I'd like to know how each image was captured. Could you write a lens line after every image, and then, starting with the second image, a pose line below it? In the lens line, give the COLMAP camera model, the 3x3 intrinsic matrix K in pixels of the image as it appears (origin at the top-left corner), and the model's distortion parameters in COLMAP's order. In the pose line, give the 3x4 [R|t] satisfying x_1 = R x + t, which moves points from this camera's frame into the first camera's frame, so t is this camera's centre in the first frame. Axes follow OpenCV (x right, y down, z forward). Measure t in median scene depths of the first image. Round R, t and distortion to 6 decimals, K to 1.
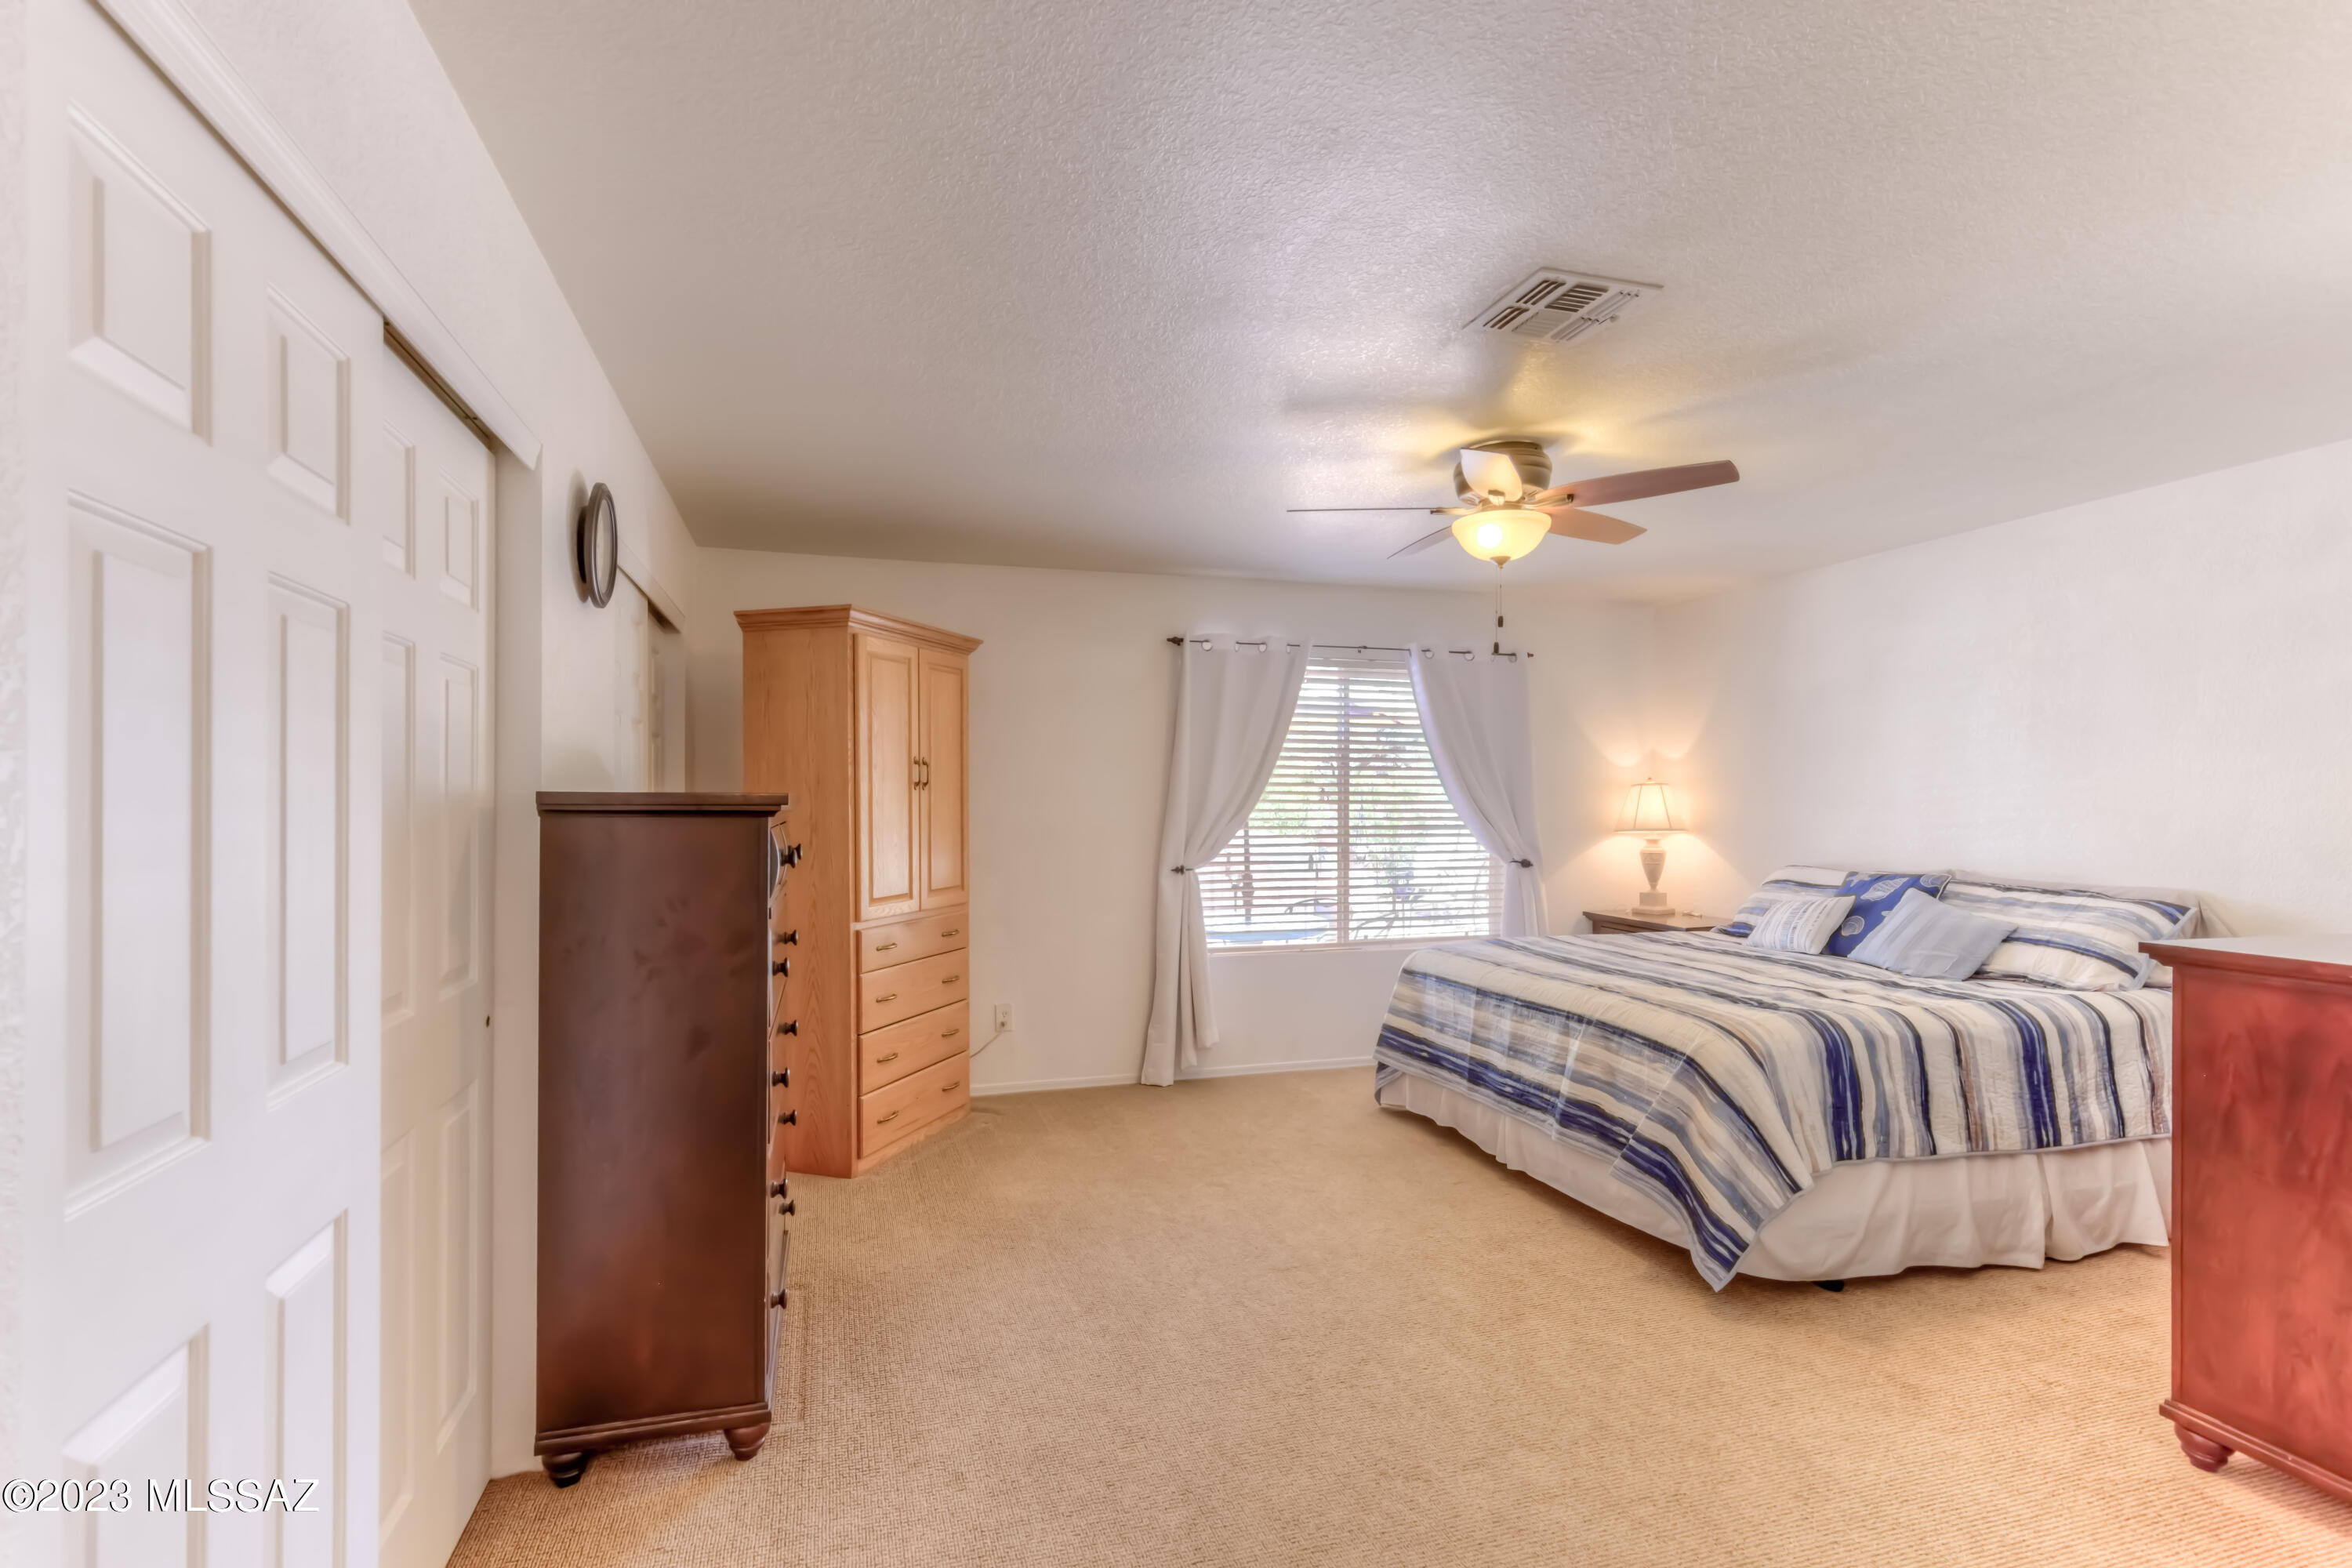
lens RADIAL K [[1094.6, 0, 1183.0], [0, 1094.6, 793.7], [0, 0, 1]] dist [0.001513, -0.000983]
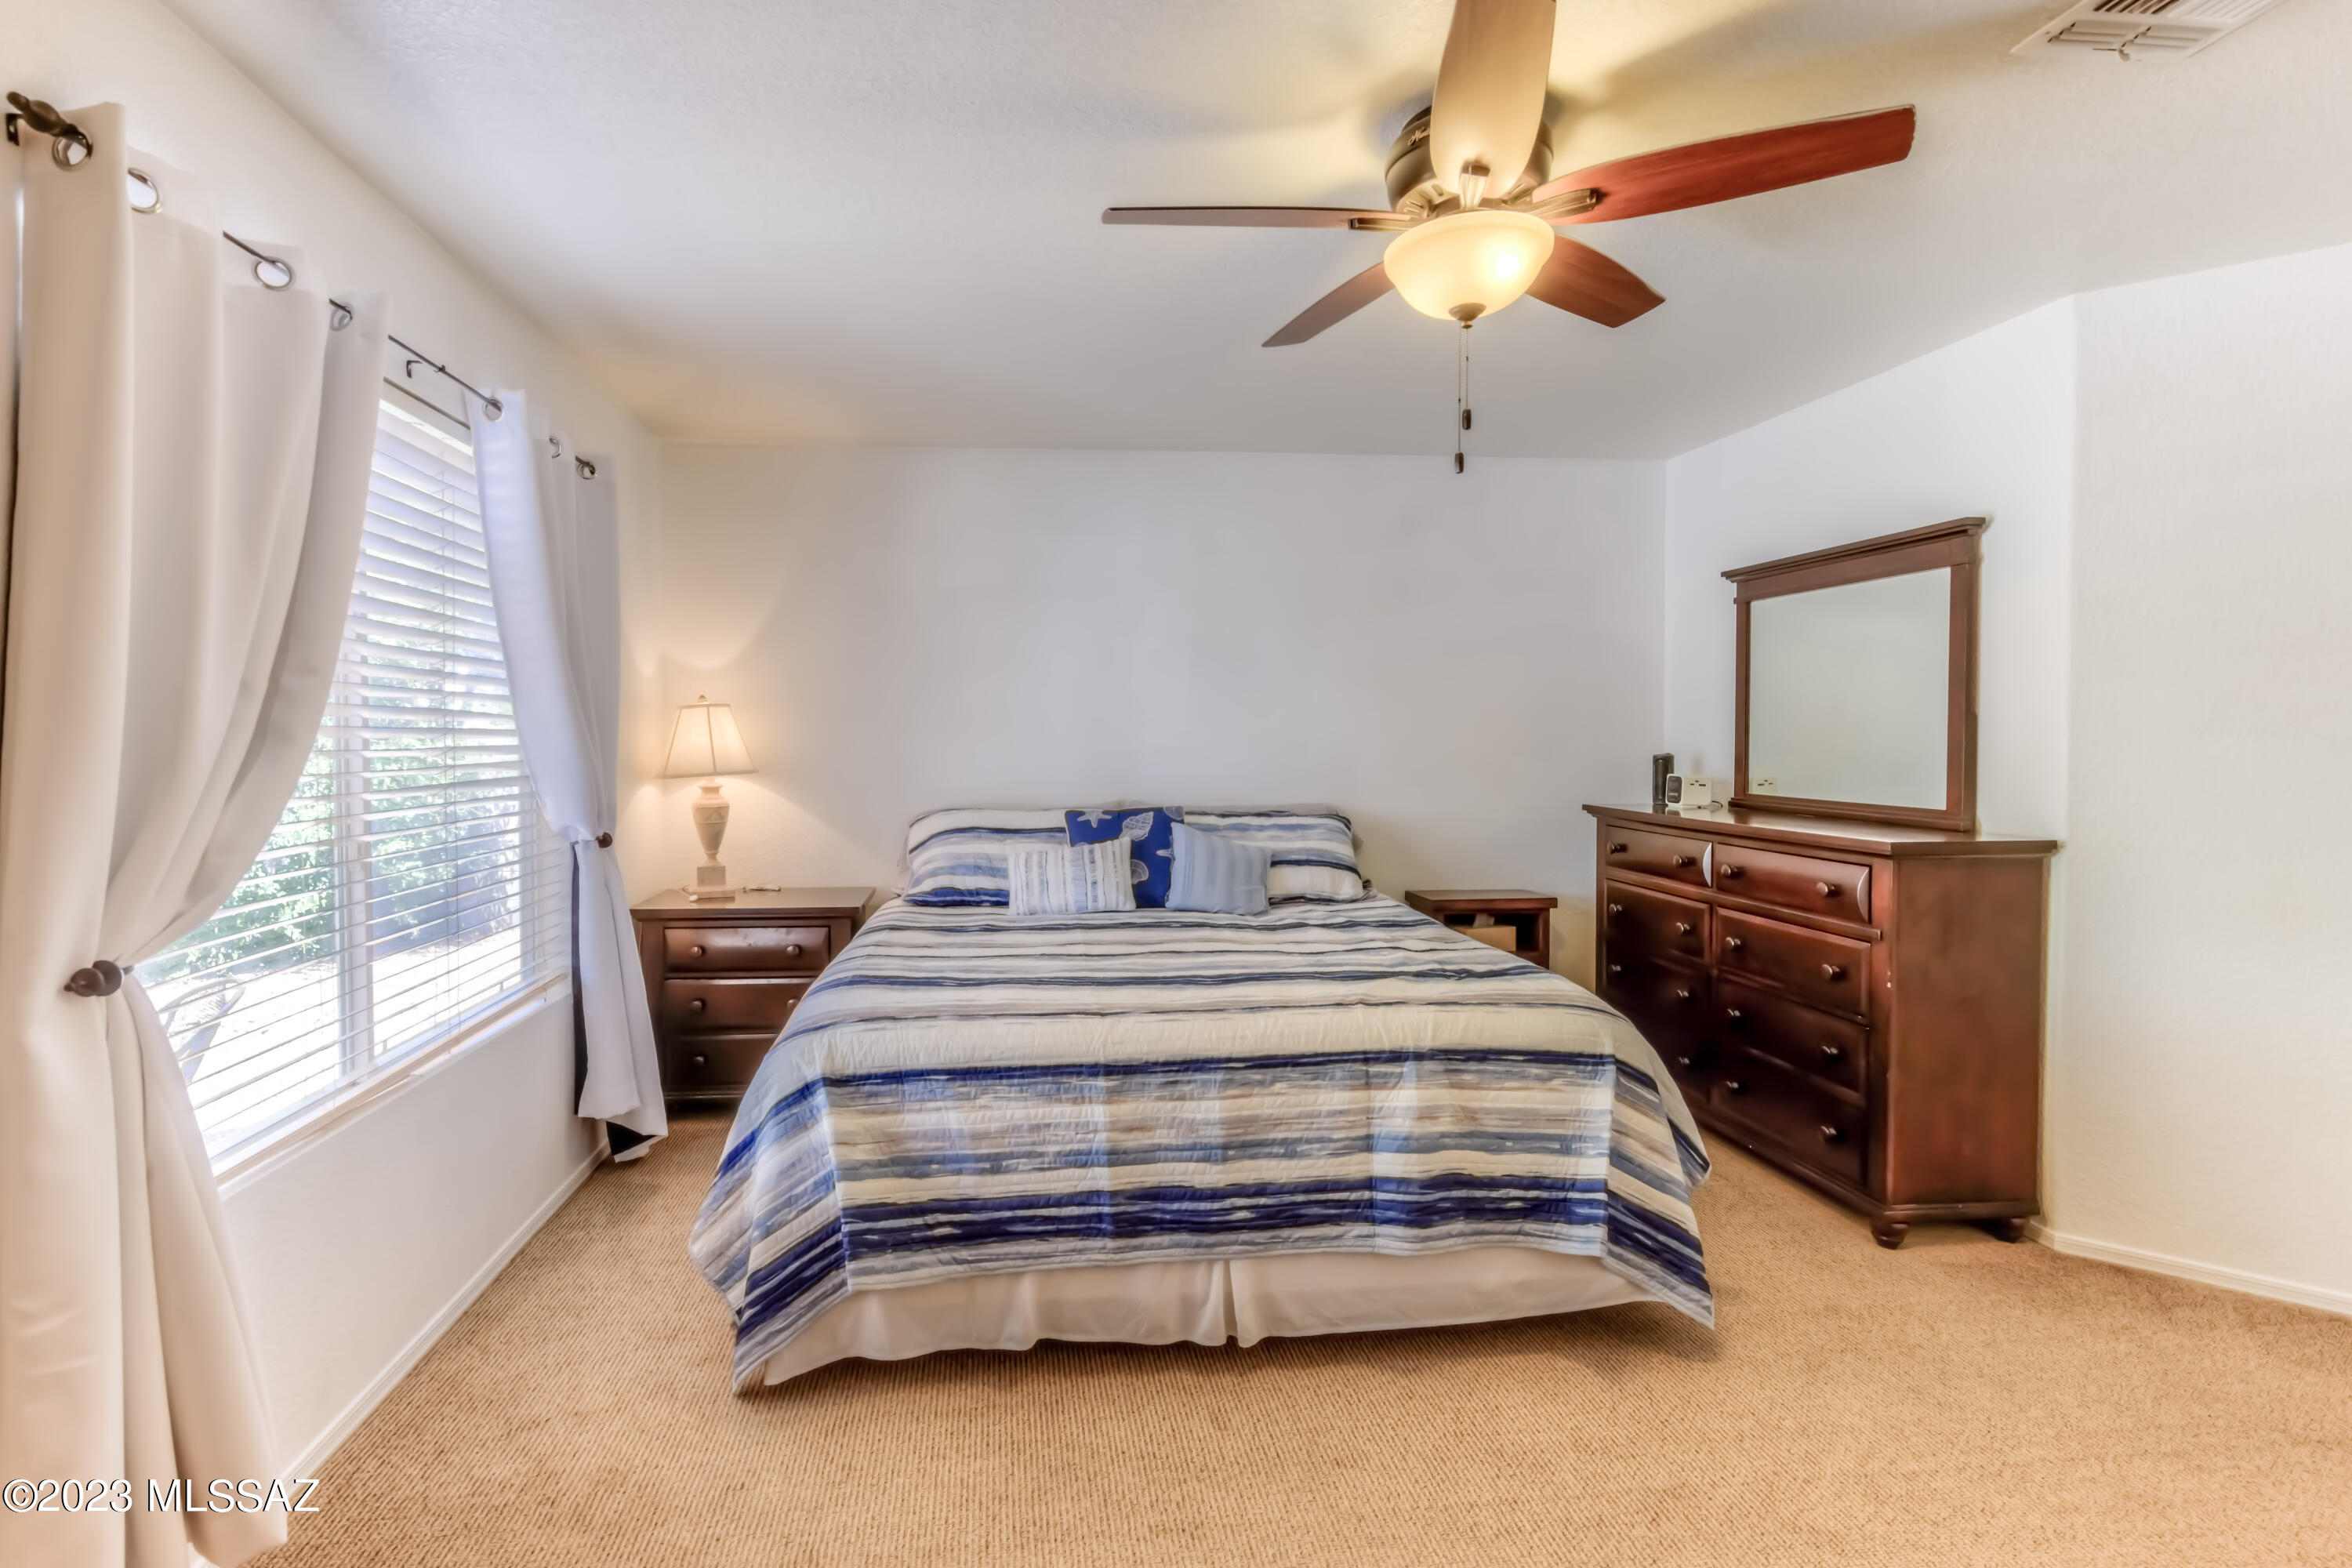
lens RADIAL K [[1094.6, 0, 1114.0], [0, 1094.6, 753.5], [0, 0, 1]] dist [0.001513, -0.000983]
pose [[0.204443, -0.018045, 0.978712, -0.254110], [-0.003197, 0.999812, 0.019102, 0.008628], [-0.978873, -0.007035, 0.204347, 0.829329]]
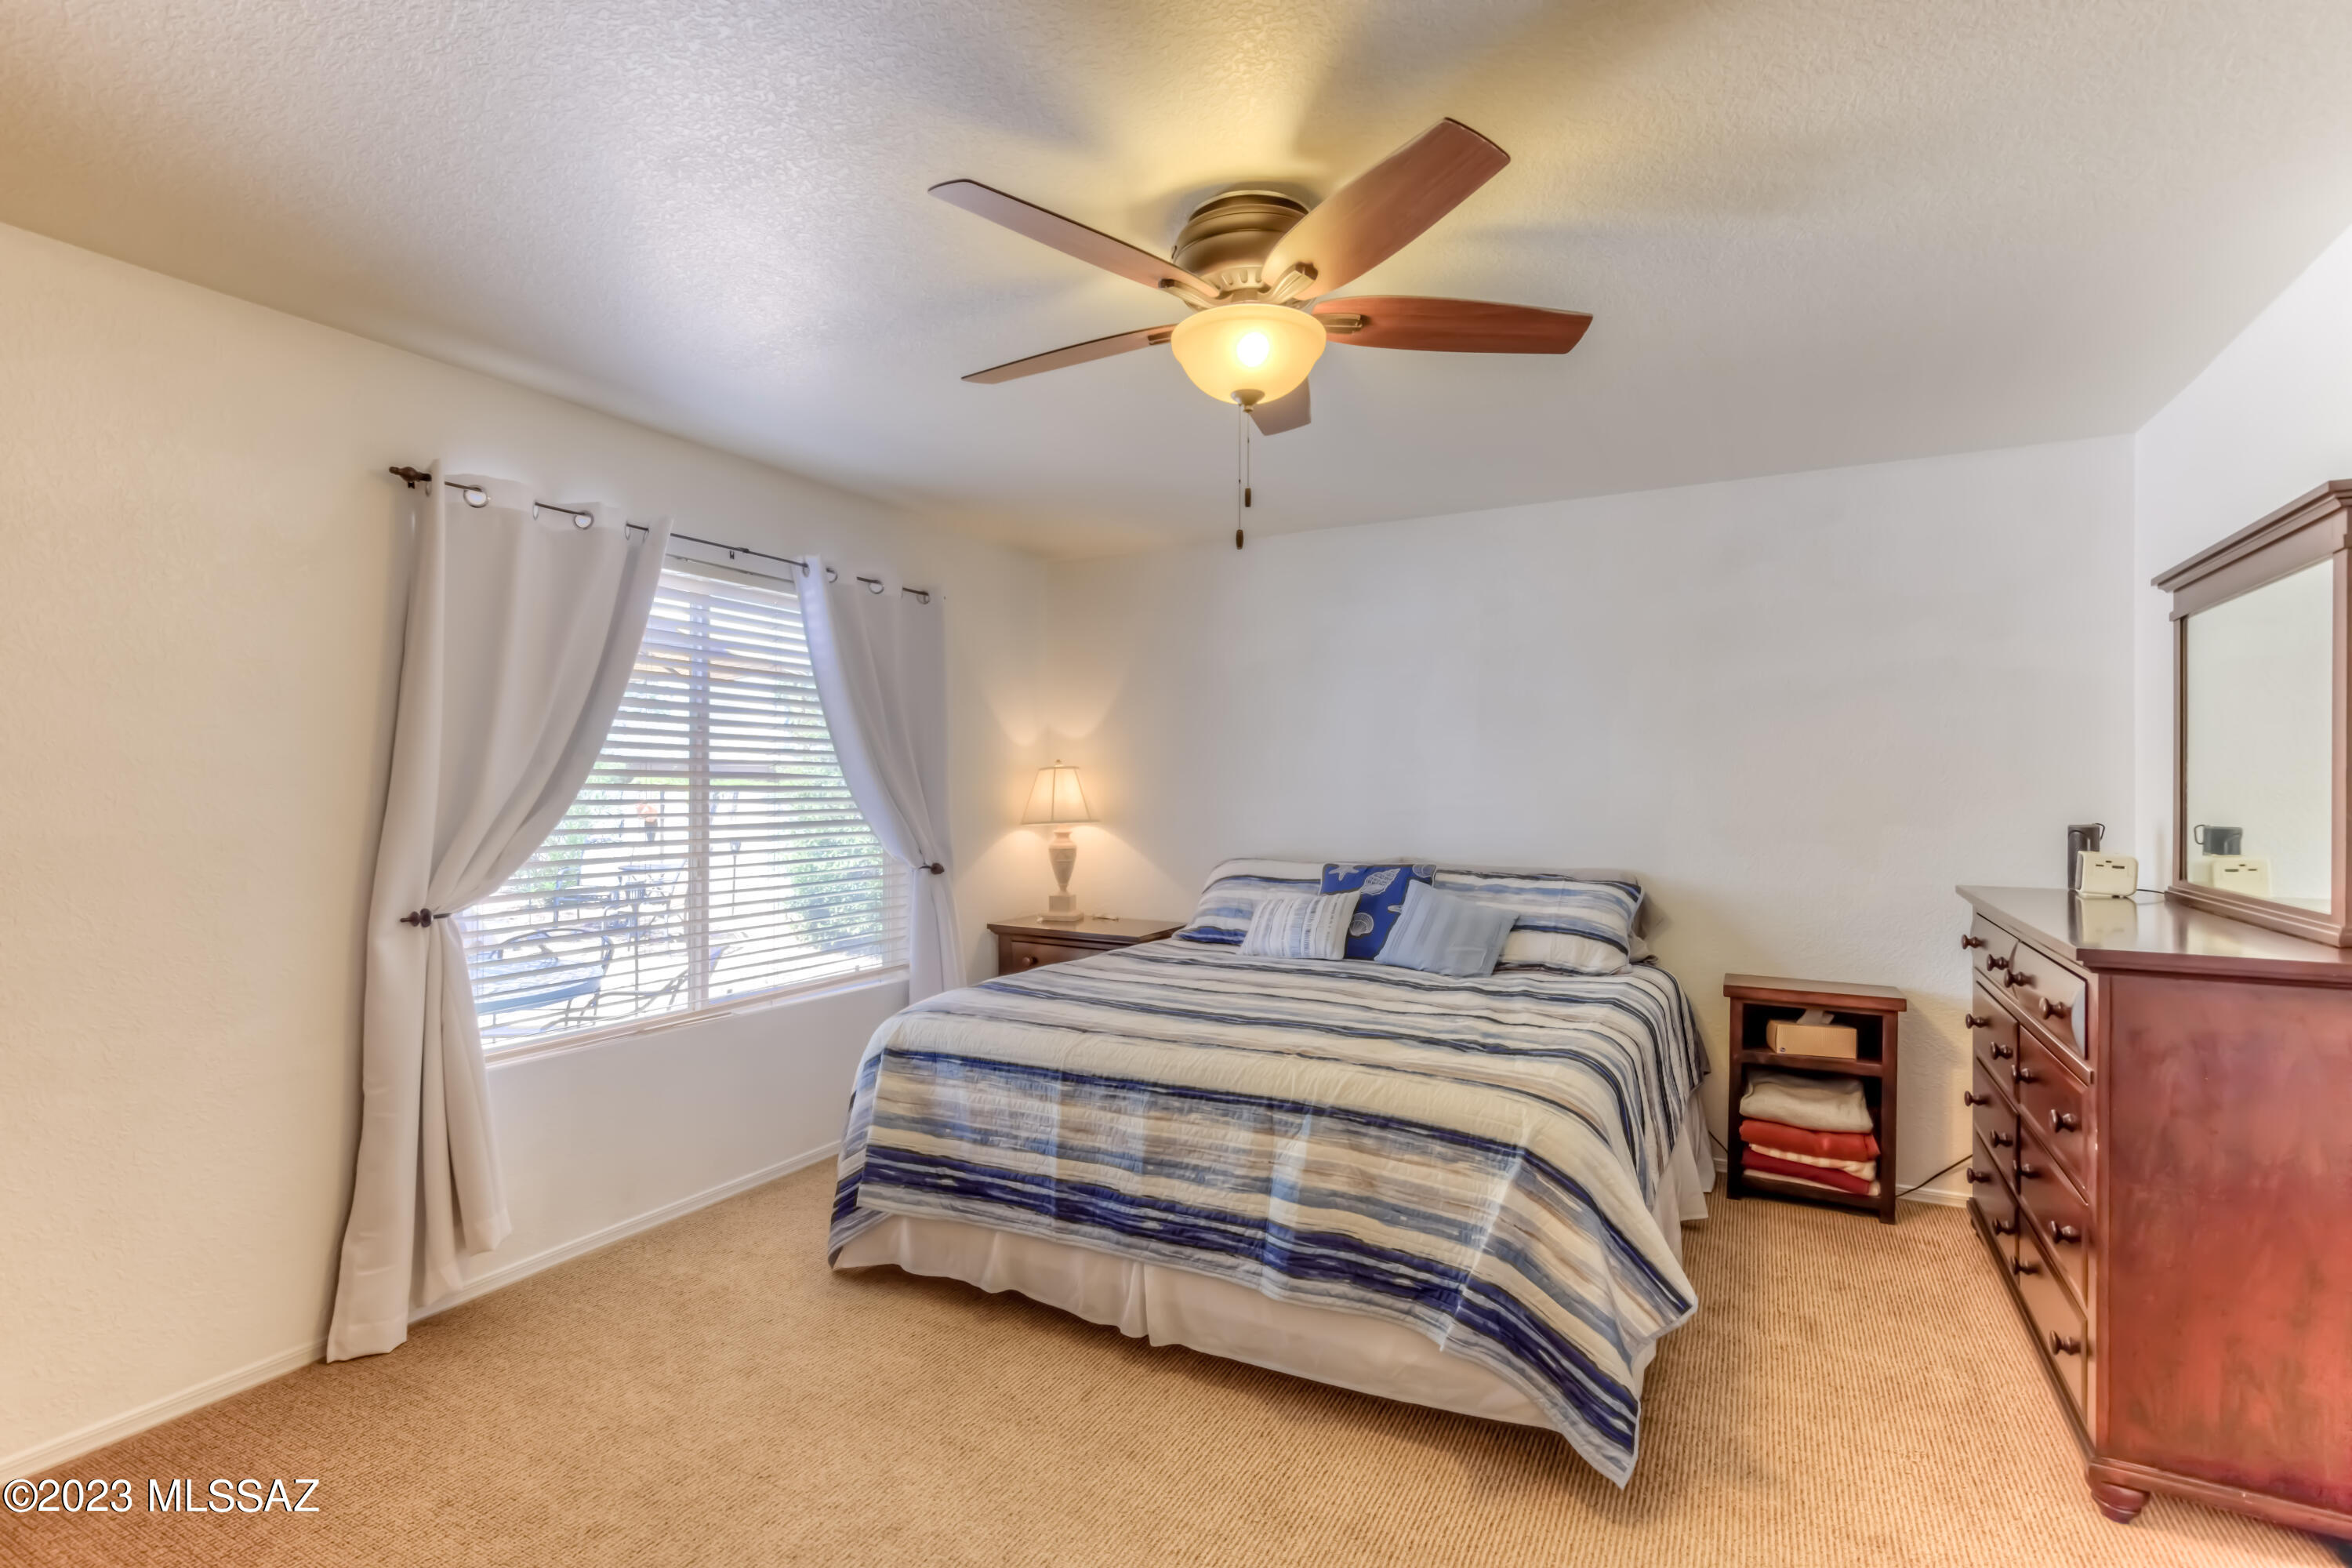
lens RADIAL K [[1094.6, 0, 1177.3], [0, 1094.6, 777.2], [0, 0, 1]] dist [0.001513, -0.000983]
pose [[0.711544, 0.007726, 0.702600, -0.136039], [-0.006291, 0.999970, -0.004625, 0.003582], [-0.702614, -0.001129, 0.711570, 0.456196]]
